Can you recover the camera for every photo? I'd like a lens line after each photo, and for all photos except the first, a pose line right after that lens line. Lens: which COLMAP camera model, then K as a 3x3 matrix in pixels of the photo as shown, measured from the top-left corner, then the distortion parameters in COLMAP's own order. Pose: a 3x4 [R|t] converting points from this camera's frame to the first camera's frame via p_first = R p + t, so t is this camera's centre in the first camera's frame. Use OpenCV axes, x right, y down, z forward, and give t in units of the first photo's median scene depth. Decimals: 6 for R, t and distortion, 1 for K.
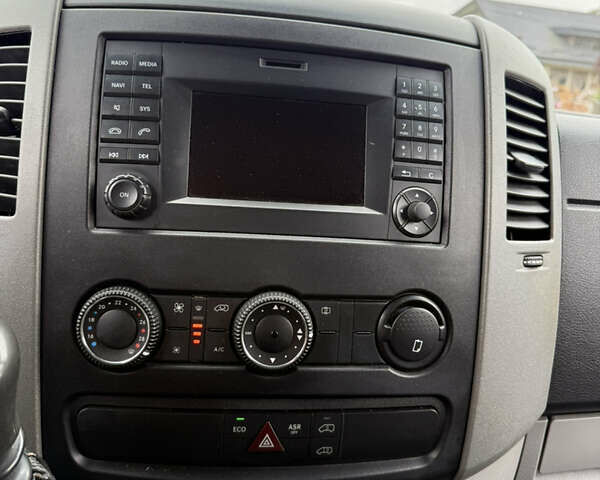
lens RADIAL K [[553.5, 0, 300.0], [0, 553.5, 240.0], [0, 0, 1]] dist [0.128322, -0.288736]
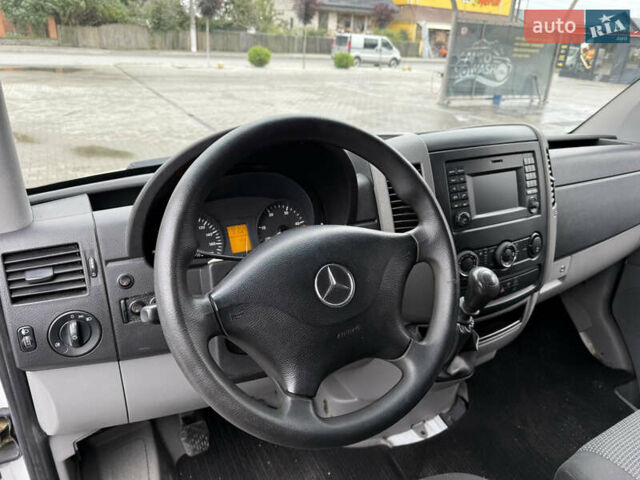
lens RADIAL K [[486.3, 0, 323.1], [0, 486.3, 243.0], [0, 0, 1]] dist [0.049122, -0.096599]
pose [[0.916605, -0.188306, 0.352671, -1.812726], [0.119204, 0.970731, 0.208497, -0.548534], [-0.381610, -0.149069, 0.912224, -0.988456]]
